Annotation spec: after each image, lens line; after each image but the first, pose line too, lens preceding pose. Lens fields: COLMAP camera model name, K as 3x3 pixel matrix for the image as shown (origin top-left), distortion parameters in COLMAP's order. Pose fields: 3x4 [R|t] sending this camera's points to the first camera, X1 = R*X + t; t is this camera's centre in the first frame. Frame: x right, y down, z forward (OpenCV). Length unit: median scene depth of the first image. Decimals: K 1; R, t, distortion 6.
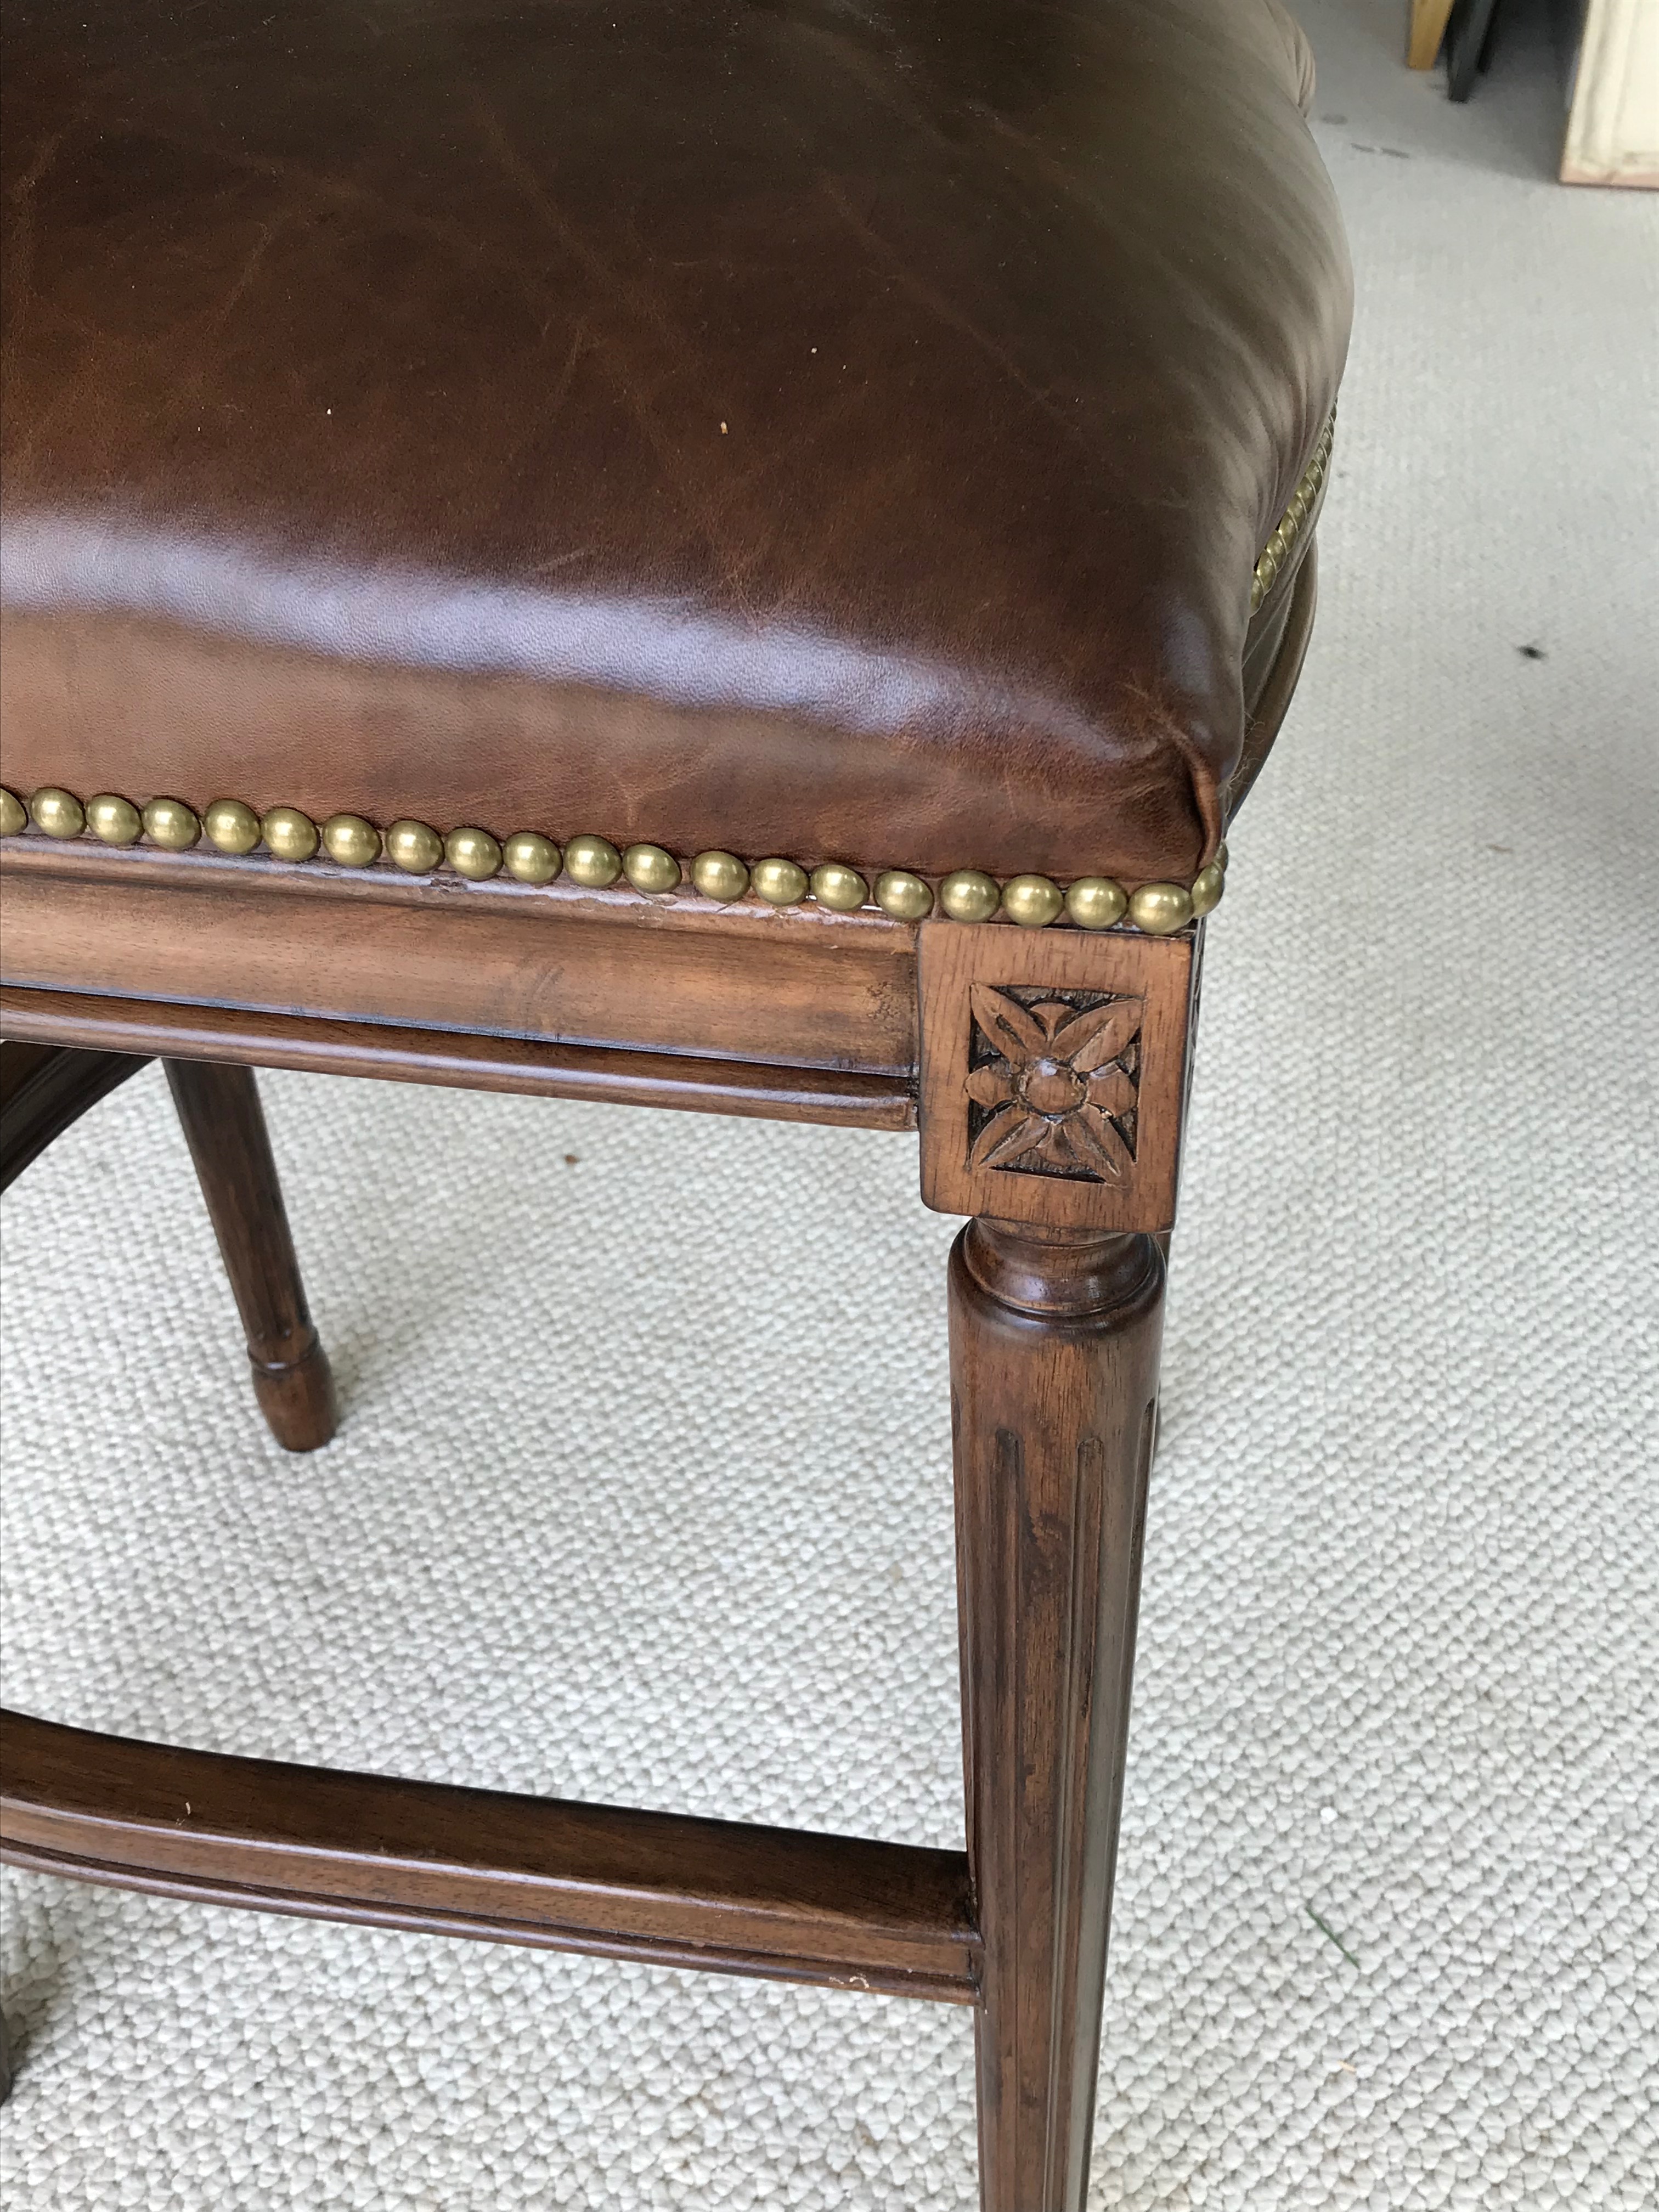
lens RADIAL K [[2244.9, 0, 834.7], [0, 2244.9, 1093.1], [0, 0, 1]] dist [0.068095, -0.194551]
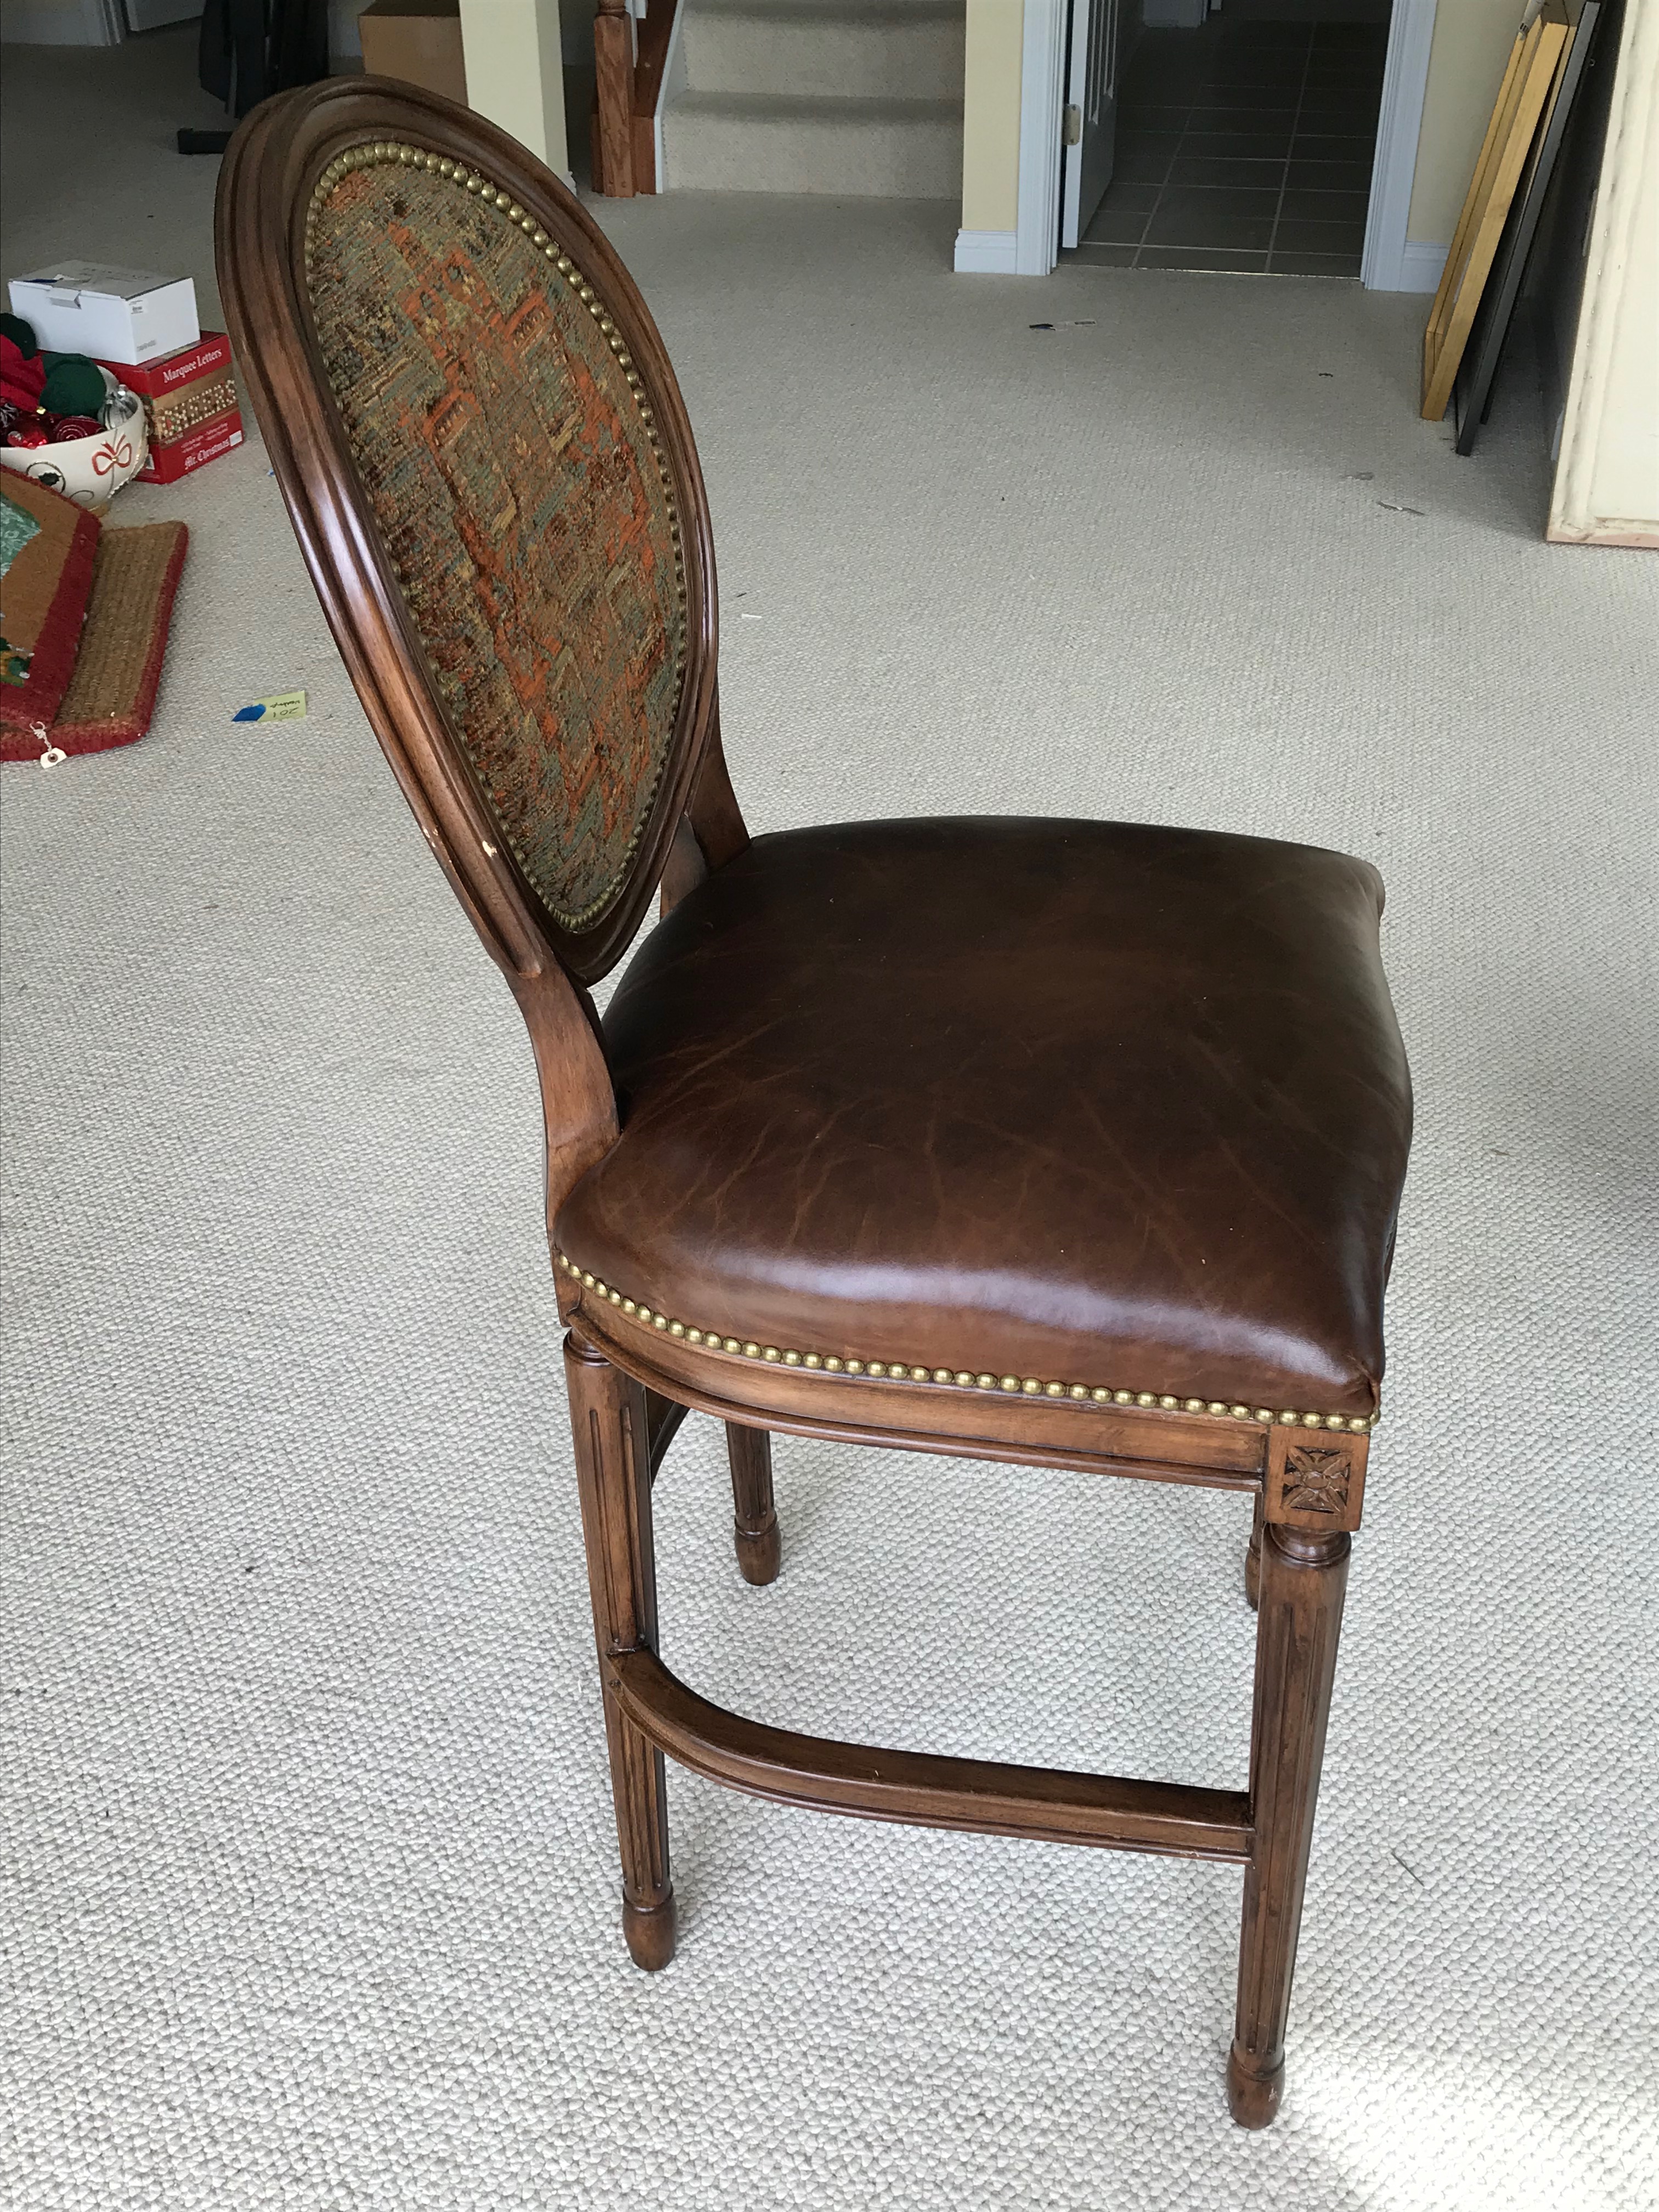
lens RADIAL K [[2244.9, 0, 834.7], [0, 2244.9, 1093.1], [0, 0, 1]] dist [0.068095, -0.194551]
pose [[0.999926, -0.007865, -0.009303, -0.190885], [0.007529, 0.999336, -0.035649, -0.158401], [0.009577, 0.035576, 0.999321, -0.729928]]
